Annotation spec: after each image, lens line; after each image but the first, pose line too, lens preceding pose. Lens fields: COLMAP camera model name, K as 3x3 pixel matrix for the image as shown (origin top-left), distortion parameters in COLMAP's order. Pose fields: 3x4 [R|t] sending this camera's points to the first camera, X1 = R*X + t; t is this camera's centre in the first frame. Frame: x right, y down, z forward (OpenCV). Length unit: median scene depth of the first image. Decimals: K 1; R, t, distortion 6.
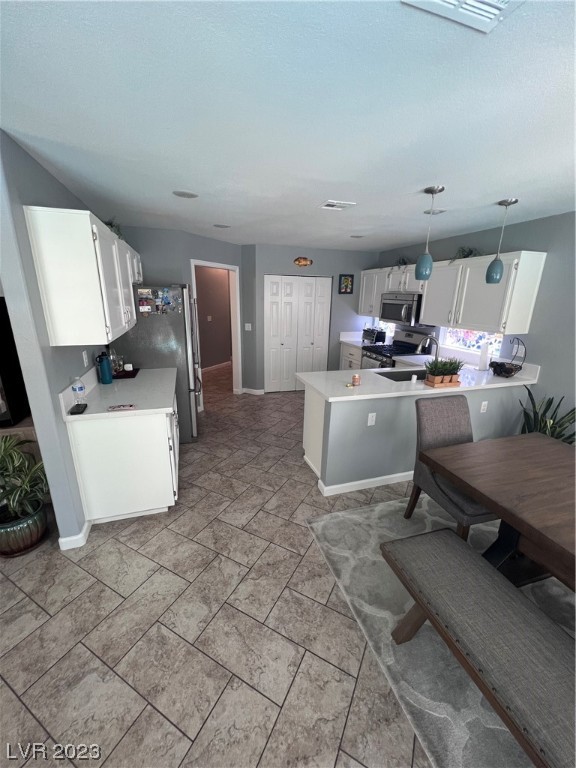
lens RADIAL K [[308.5, 0, 288.0], [0, 308.5, 384.0], [0, 0, 1]] dist [-0.000805, -0.000145]
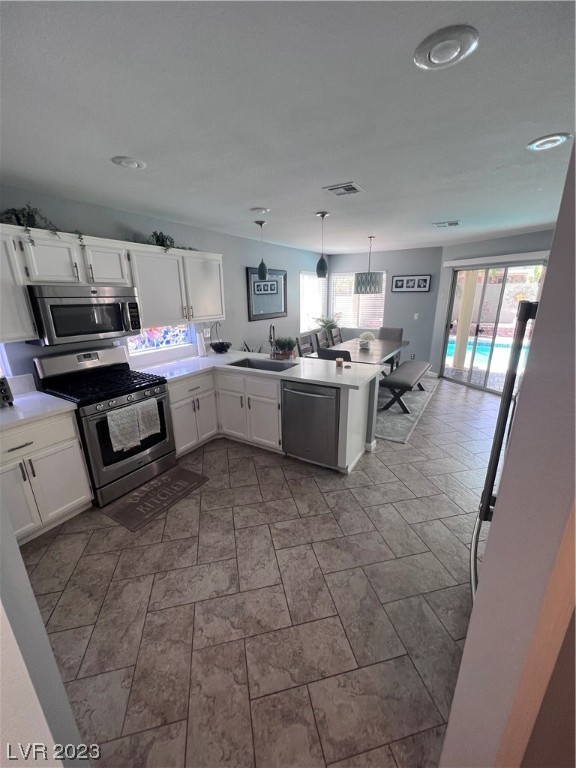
lens RADIAL K [[308.5, 0, 288.0], [0, 308.5, 384.0], [0, 0, 1]] dist [-0.000805, -0.000145]
pose [[-0.652324, -0.218200, 0.725852, -0.471633], [0.212903, 0.866356, 0.451773, -0.467208], [-0.727424, 0.449239, -0.518690, 1.650222]]
